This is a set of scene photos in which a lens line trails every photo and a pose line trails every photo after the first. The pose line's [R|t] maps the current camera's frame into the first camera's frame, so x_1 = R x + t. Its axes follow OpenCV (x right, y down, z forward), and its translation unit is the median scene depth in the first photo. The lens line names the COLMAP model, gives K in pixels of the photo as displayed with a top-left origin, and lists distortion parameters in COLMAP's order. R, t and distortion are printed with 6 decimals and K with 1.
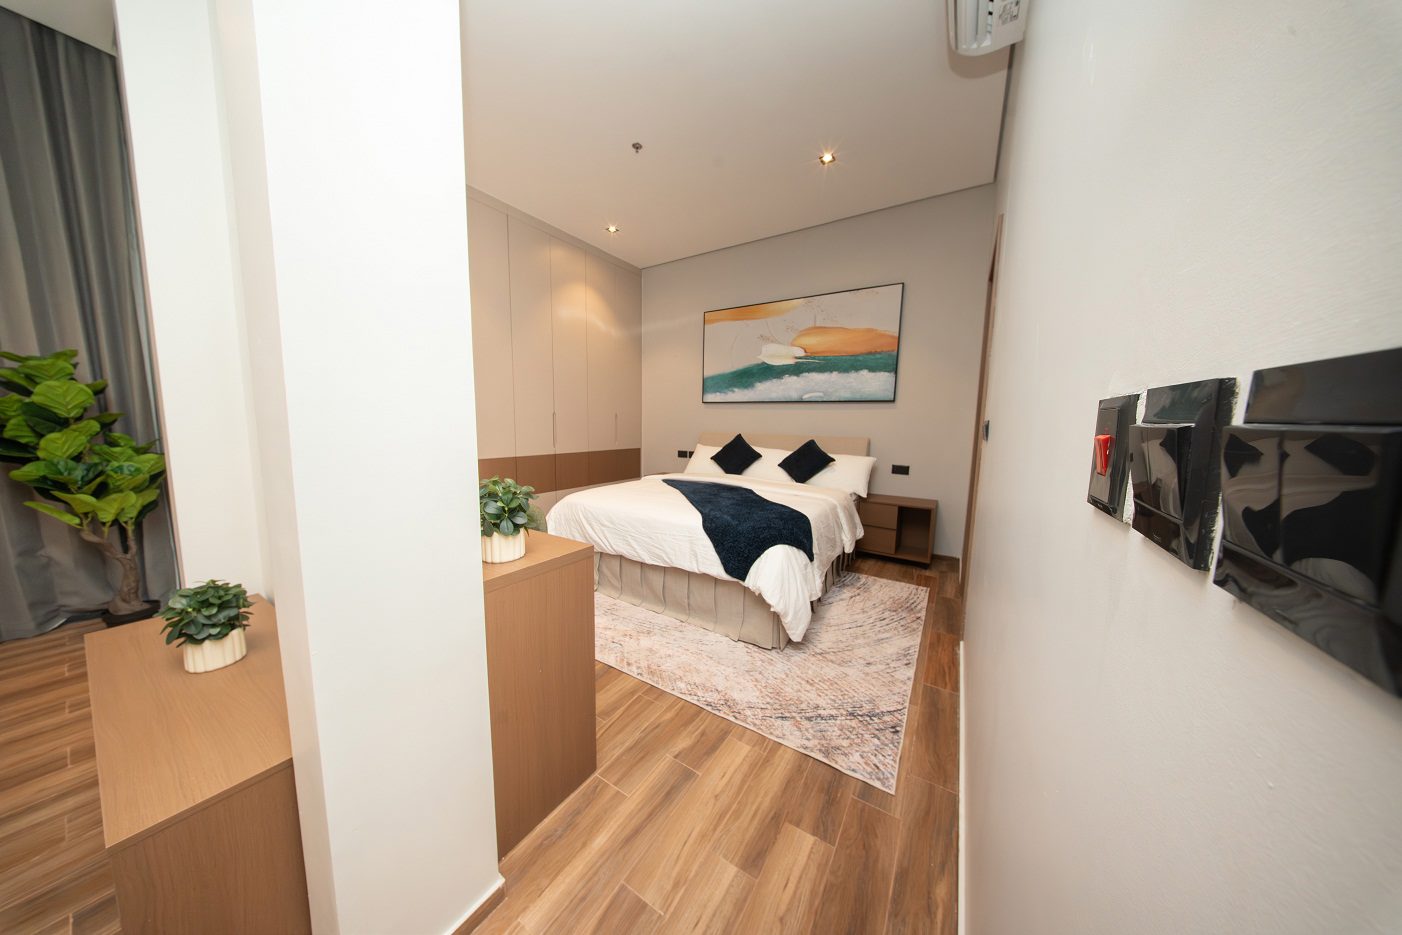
lens RADIAL K [[396.0, 0, 700.2], [0, 396.0, 471.8], [0, 0, 1]] dist [-0.000029, -0.000006]
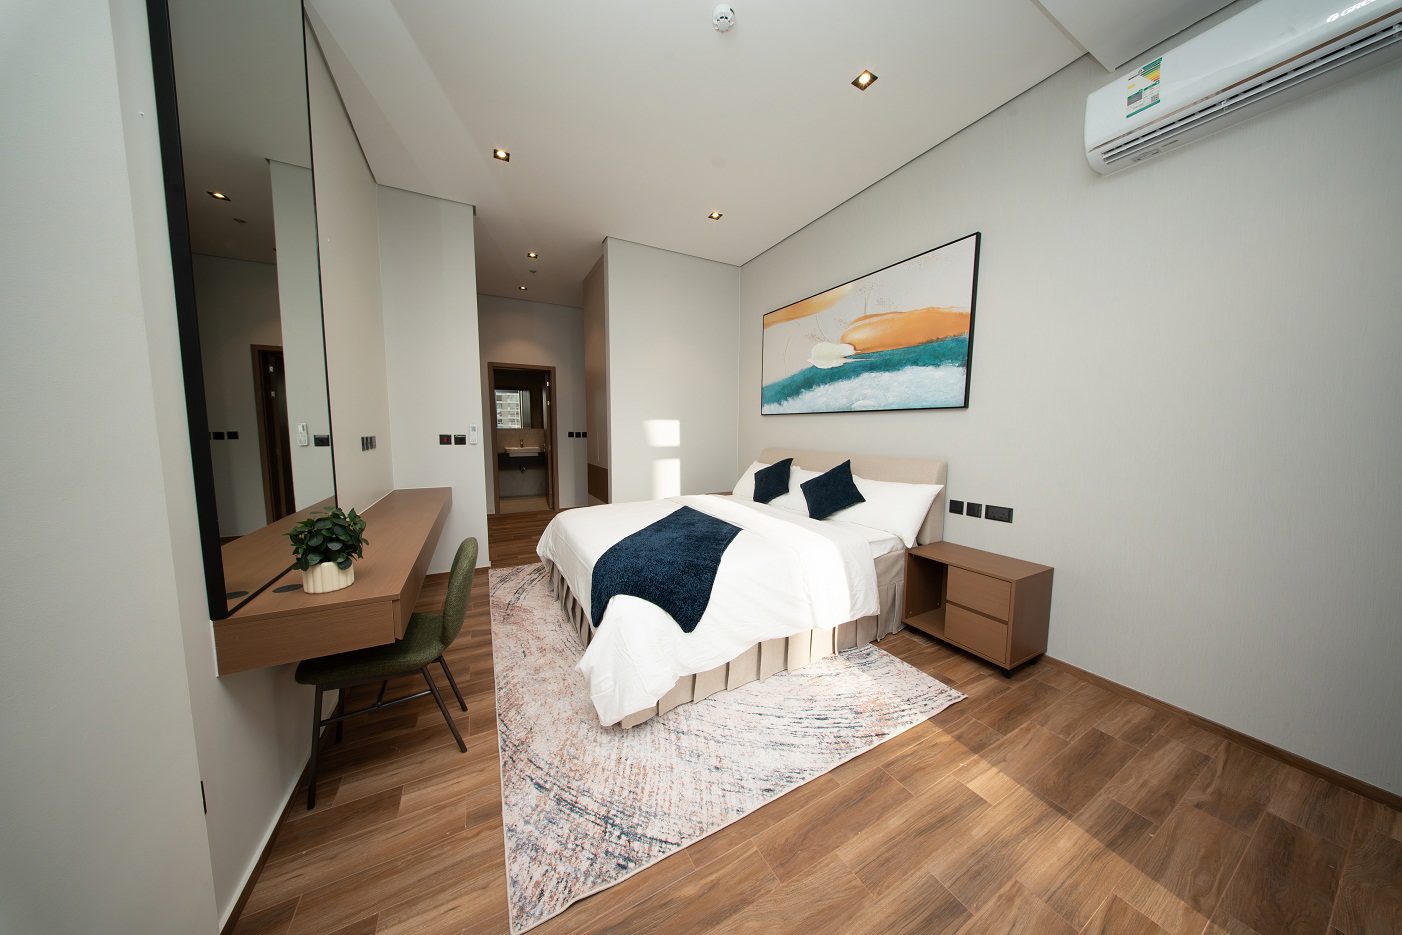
lens RADIAL K [[405.8, 0, 701.0], [0, 405.8, 467.5], [0, 0, 1]] dist [-0.000299, -0.000011]
pose [[0.875512, 0.033453, -0.482037, 0.405339], [-0.049175, 0.998590, -0.020015, -0.036138], [0.480688, 0.041228, 0.875922, 0.155889]]
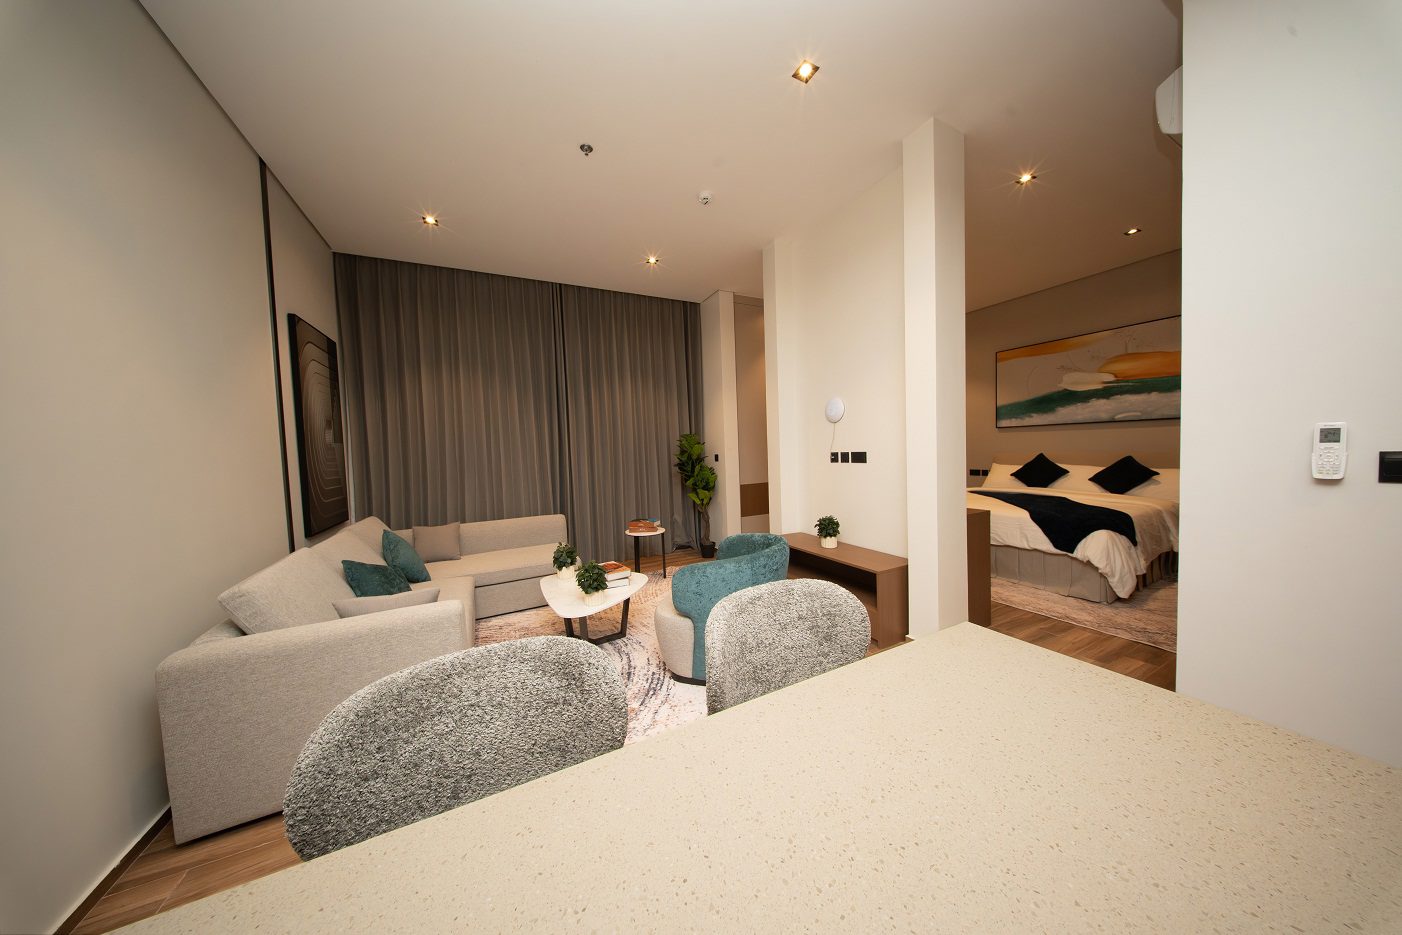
lens RADIAL K [[406.7, 0, 711.9], [0, 406.7, 468.8], [0, 0, 1]] dist [-0.000412, -0.000029]
pose [[0.869120, -0.019624, -0.494212, -0.159149], [-0.016333, 0.997529, -0.068332, 0.047975], [0.494332, 0.067460, 0.866652, -0.524500]]
